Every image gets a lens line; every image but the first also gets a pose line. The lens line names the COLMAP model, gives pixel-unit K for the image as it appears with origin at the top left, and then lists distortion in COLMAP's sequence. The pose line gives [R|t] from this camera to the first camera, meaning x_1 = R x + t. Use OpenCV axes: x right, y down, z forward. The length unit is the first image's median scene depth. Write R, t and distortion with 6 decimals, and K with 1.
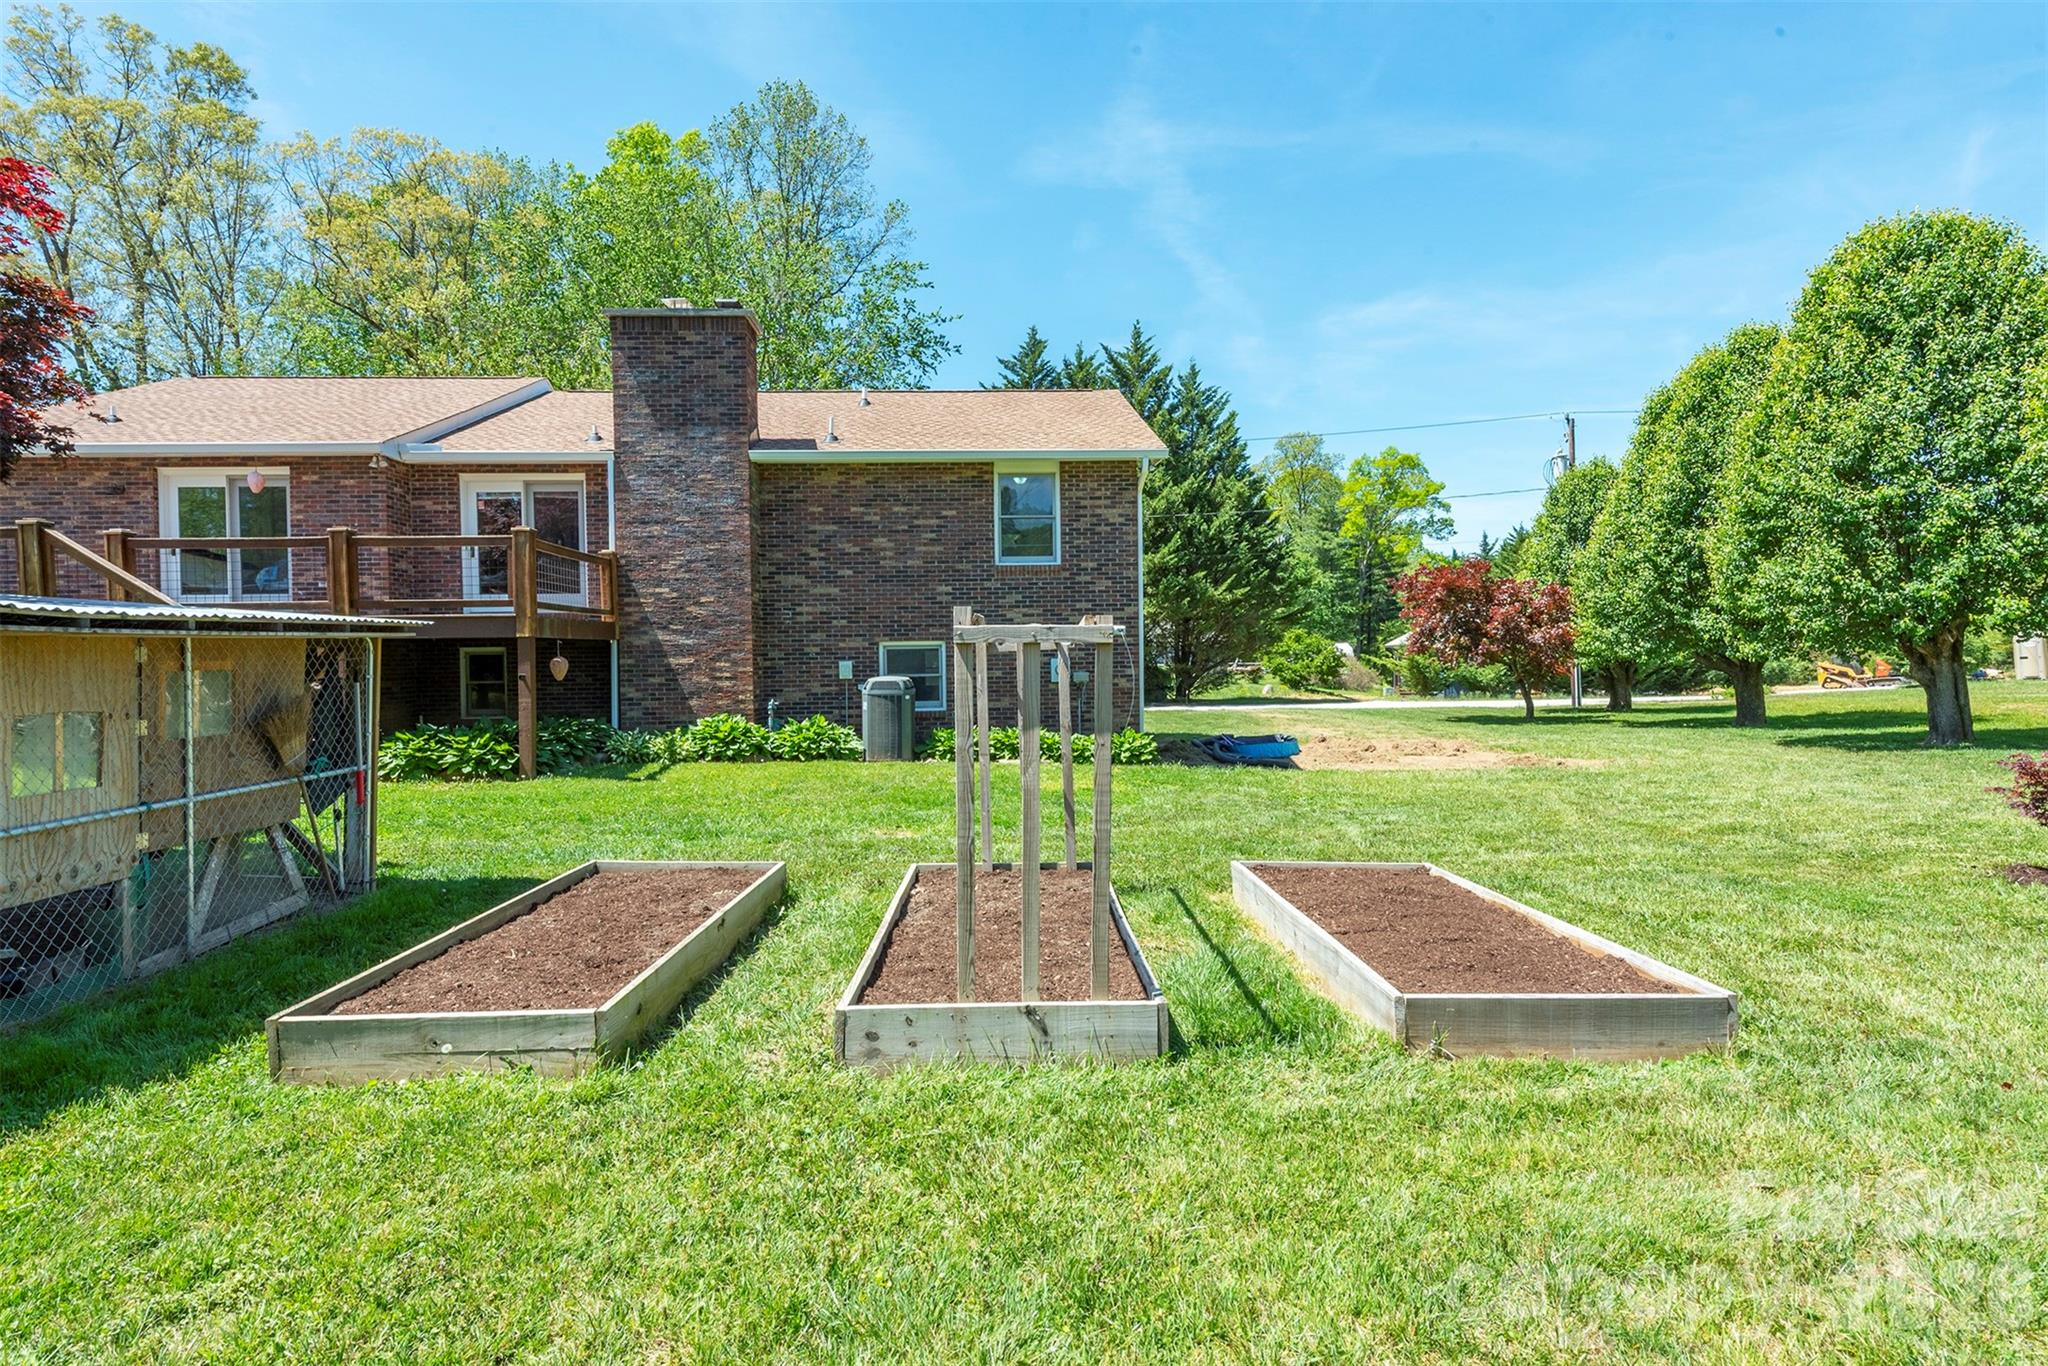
lens RADIAL K [[1093.1, 0, 895.9], [0, 1093.1, 679.9], [0, 0, 1]] dist [0.023425, -0.020795]
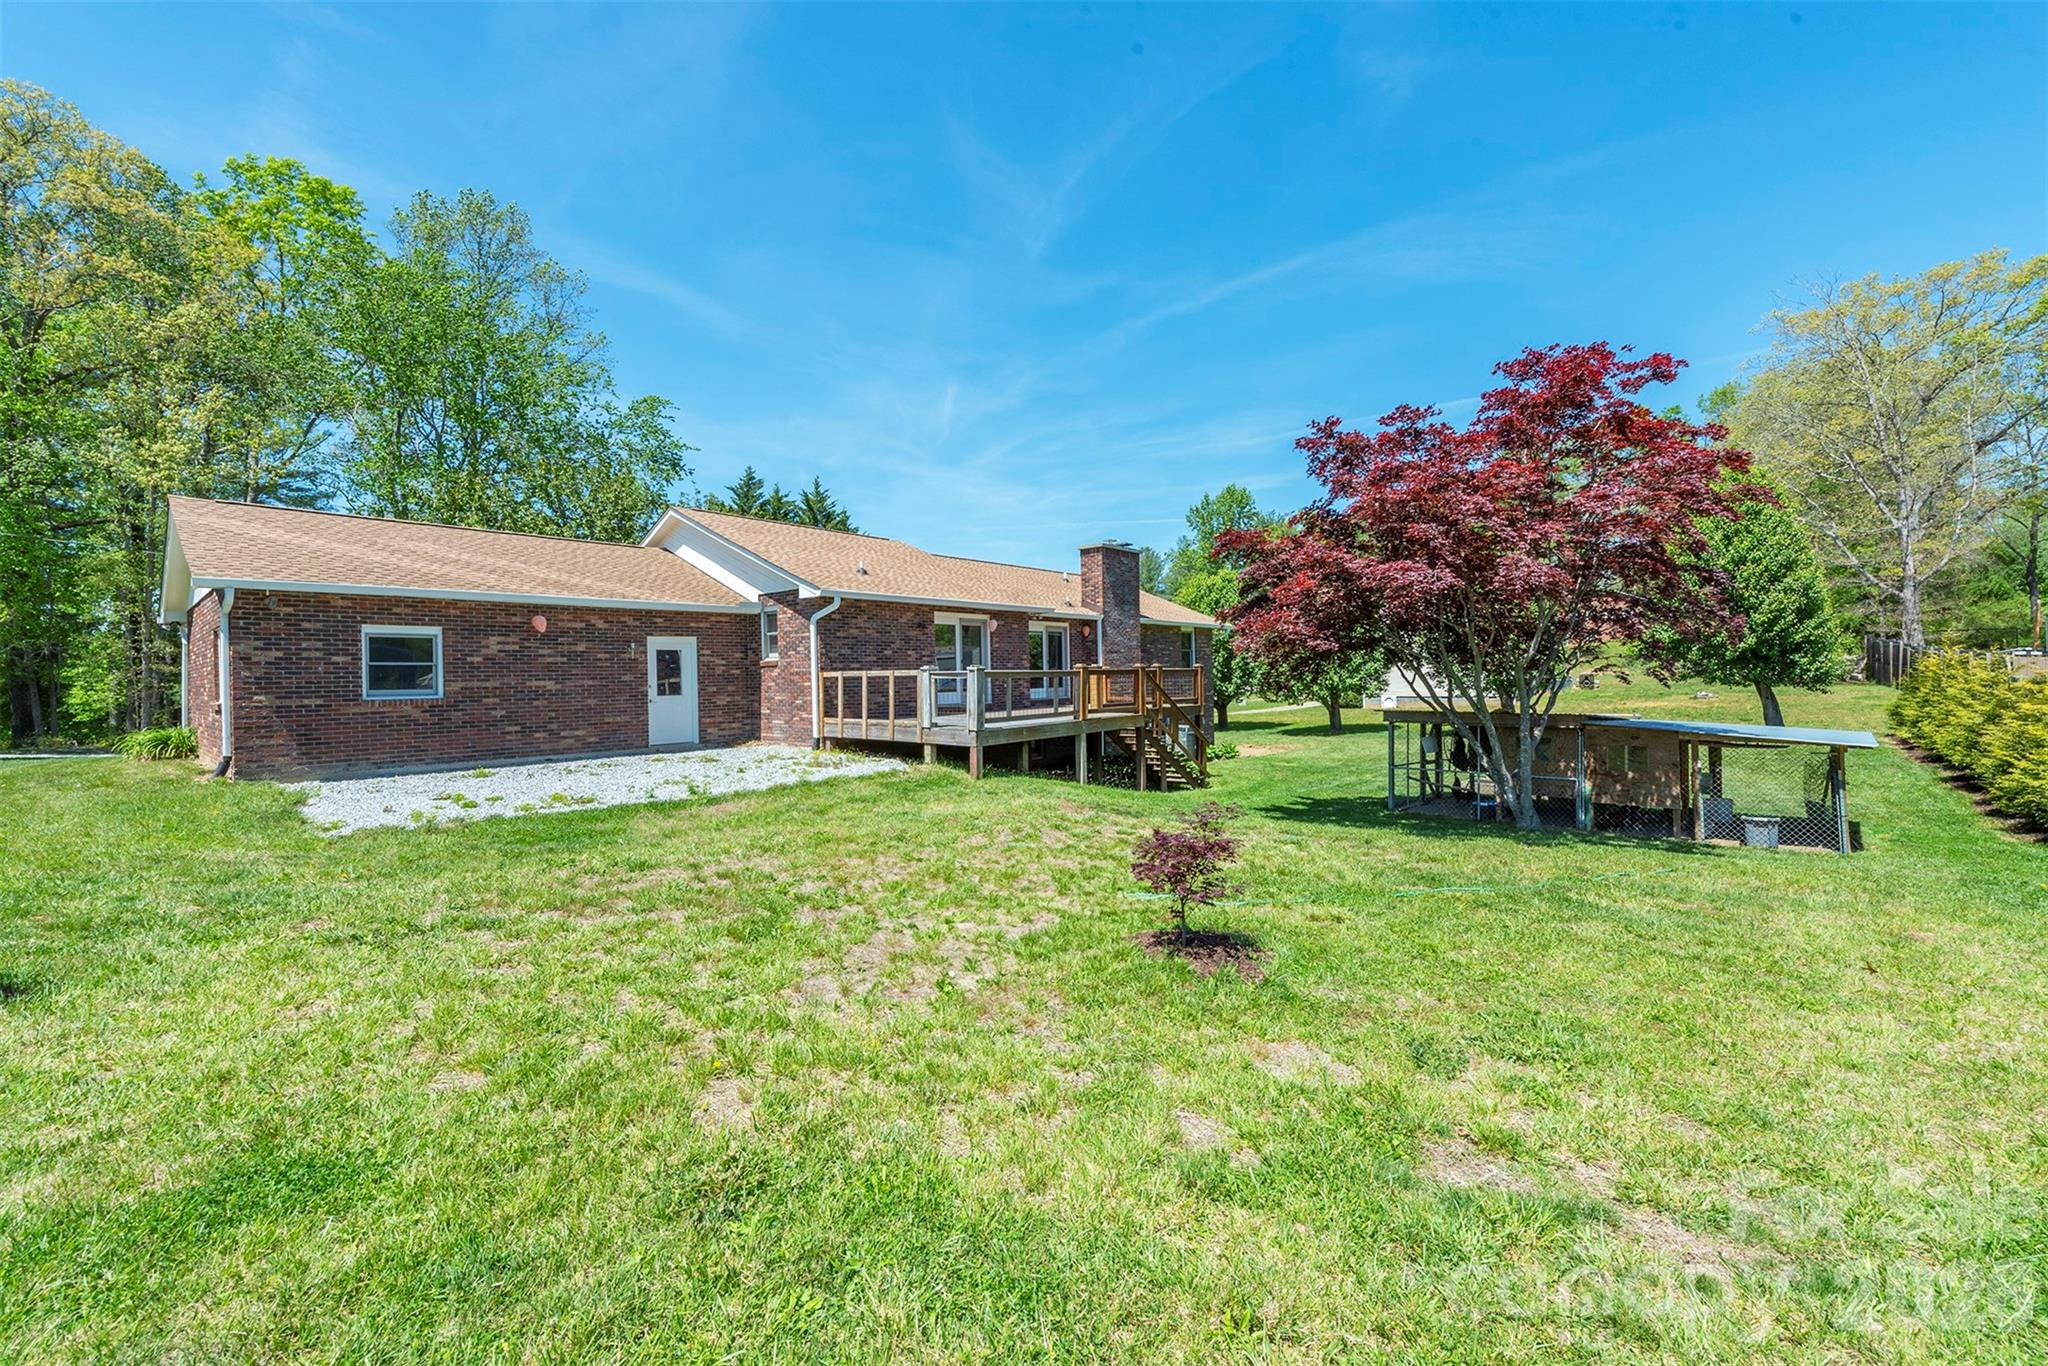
lens RADIAL K [[818.0, 0, 1031.3], [0, 818.0, 678.9], [0, 0, 1]] dist [0.002847, -0.000457]
pose [[0.660293, -0.003192, 0.751001, -1.372240], [0.022499, 0.999626, -0.015533, -0.073700], [-0.750671, 0.027153, 0.660118, 0.135114]]
